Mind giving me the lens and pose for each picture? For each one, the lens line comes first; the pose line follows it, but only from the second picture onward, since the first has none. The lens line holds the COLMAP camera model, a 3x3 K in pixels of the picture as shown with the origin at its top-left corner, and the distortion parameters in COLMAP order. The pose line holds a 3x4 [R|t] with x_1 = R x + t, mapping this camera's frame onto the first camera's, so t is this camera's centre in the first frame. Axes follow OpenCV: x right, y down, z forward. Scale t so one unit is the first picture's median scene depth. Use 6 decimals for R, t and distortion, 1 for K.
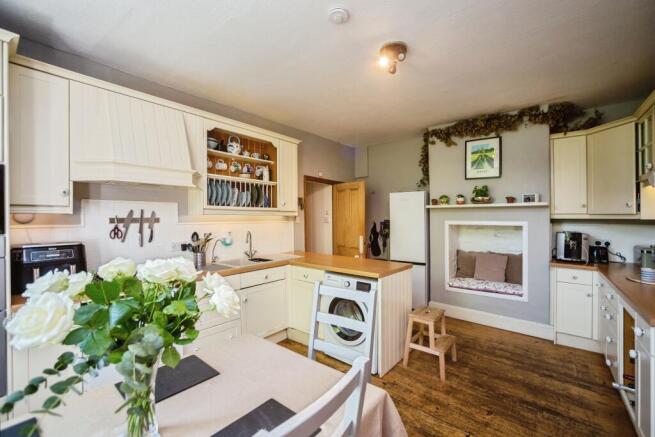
lens RADIAL K [[283.4, 0, 325.9], [0, 283.4, 213.4], [0, 0, 1]] dist [-0.061416, 0.014858]
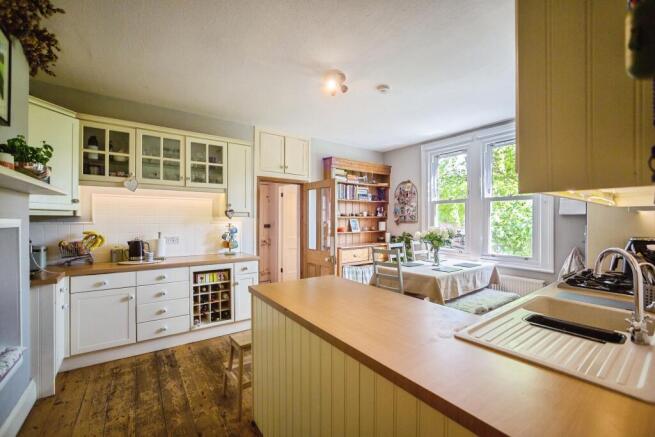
lens RADIAL K [[283.4, 0, 325.9], [0, 283.4, 213.4], [0, 0, 1]] dist [-0.061416, 0.014858]
pose [[-0.958398, -0.001043, 0.285435, -0.049842], [-0.001257, 0.999999, -0.000566, 0.003349], [-0.285434, -0.000901, -0.958398, 1.674869]]
